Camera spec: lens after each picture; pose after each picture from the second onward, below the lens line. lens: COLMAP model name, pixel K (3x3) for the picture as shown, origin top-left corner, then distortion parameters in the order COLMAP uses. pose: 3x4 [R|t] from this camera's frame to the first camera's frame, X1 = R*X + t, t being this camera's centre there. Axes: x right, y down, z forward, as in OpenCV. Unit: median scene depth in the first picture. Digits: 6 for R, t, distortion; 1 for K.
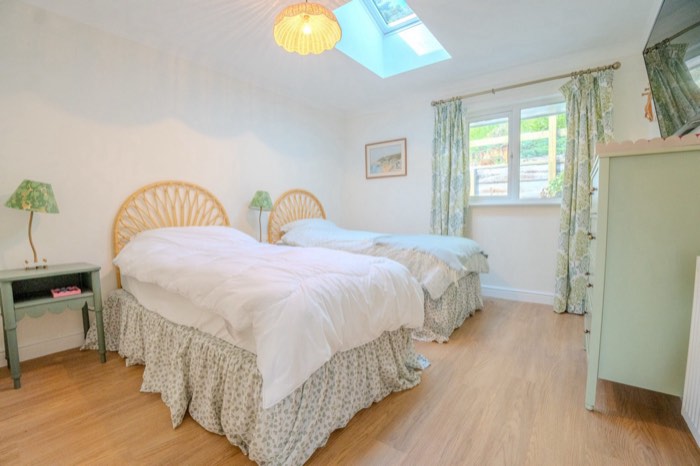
lens RADIAL K [[308.0, 0, 350.0], [0, 308.0, 233.0], [0, 0, 1]] dist [-0.060370, 0.012116]
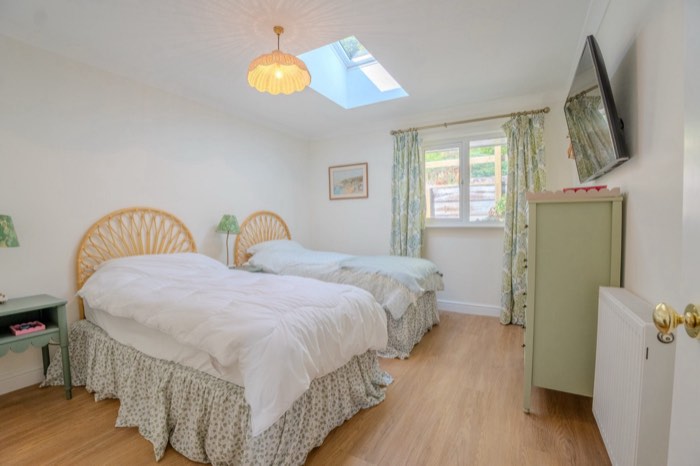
lens RADIAL K [[308.0, 0, 350.0], [0, 308.0, 233.0], [0, 0, 1]] dist [-0.060370, 0.012116]
pose [[0.991702, -0.006027, 0.128418, -0.029779], [0.009966, 0.999499, -0.030052, -0.066355], [-0.128172, 0.031083, 0.991265, -0.085232]]
